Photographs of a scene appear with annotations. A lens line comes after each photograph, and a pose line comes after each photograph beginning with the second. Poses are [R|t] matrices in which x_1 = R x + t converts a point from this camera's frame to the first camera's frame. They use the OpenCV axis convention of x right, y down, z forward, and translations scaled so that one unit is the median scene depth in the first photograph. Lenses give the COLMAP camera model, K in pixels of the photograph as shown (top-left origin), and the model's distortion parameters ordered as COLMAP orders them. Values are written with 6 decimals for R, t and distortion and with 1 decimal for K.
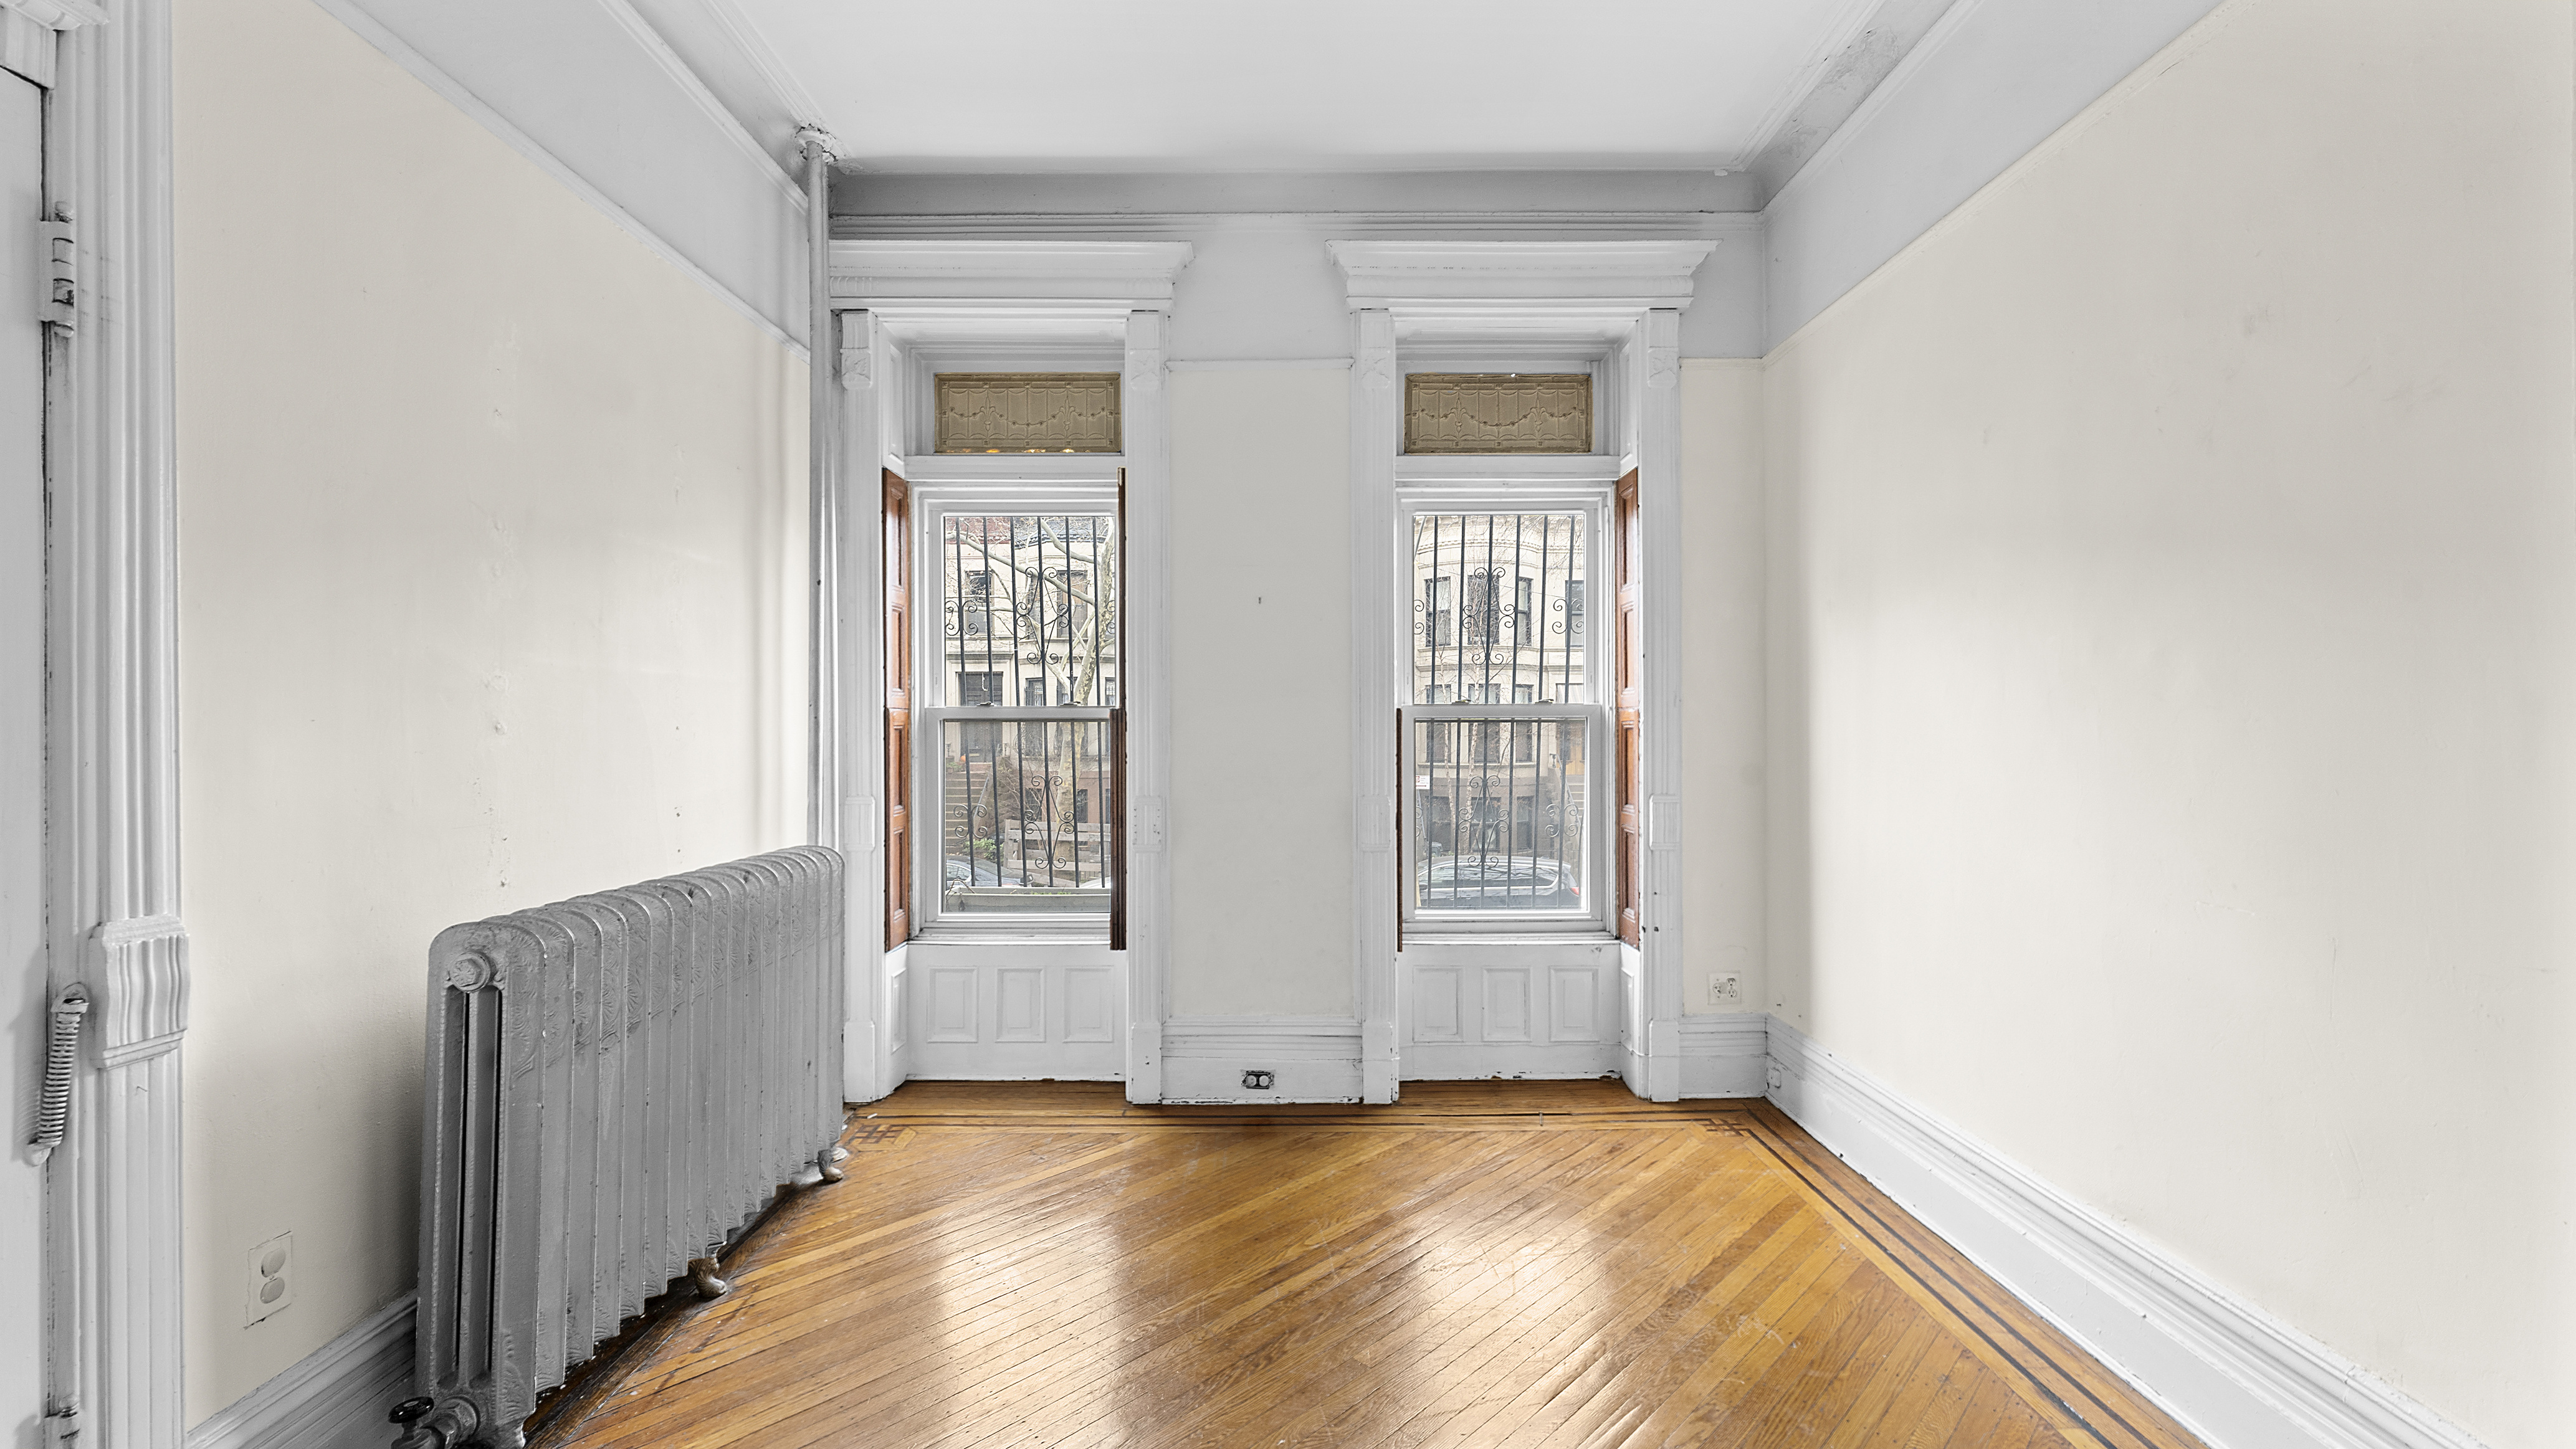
lens RADIAL K [[1057.4, 0, 1298.4], [0, 1057.4, 729.5], [0, 0, 1]] dist [-0.003944, -0.000303]
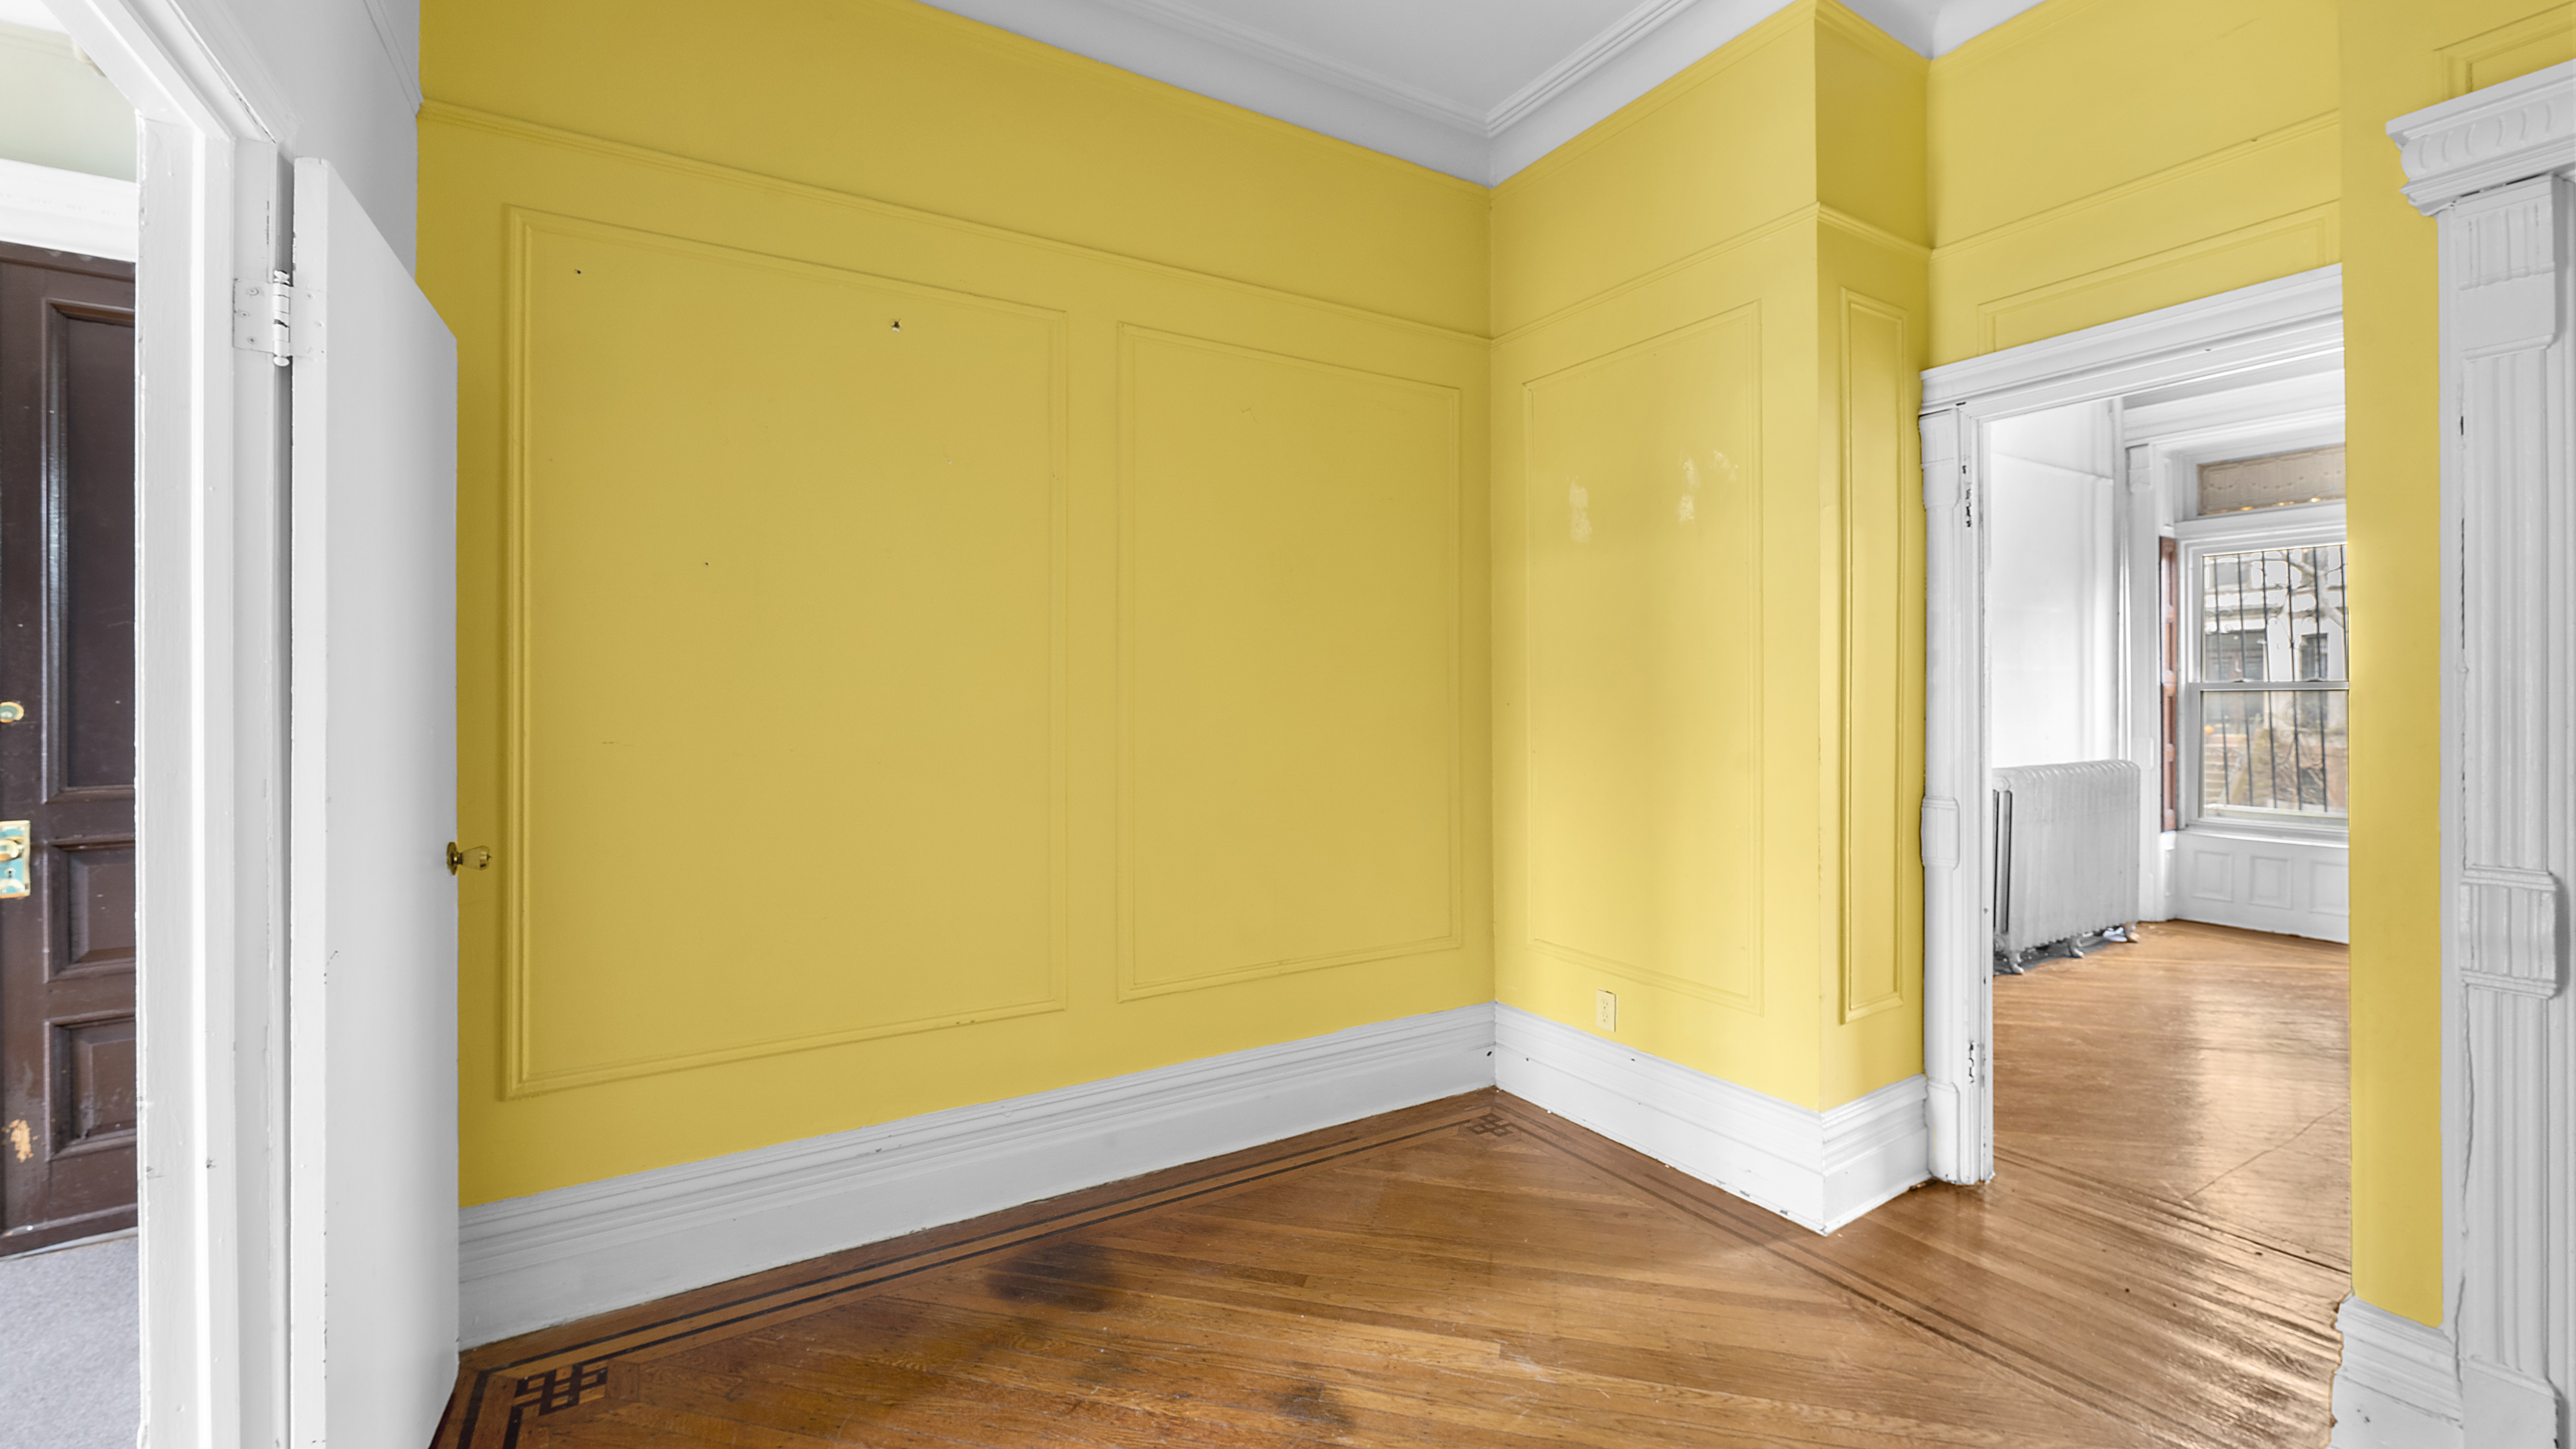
lens RADIAL K [[1057.4, 0, 1299.3], [0, 1057.4, 704.7], [0, 0, 1]] dist [-0.003944, -0.000303]
pose [[0.526908, 0.003031, -0.849917, 0.282797], [0.003773, 0.999975, 0.005905, -0.001892], [0.849914, -0.006318, 0.526883, -0.957989]]
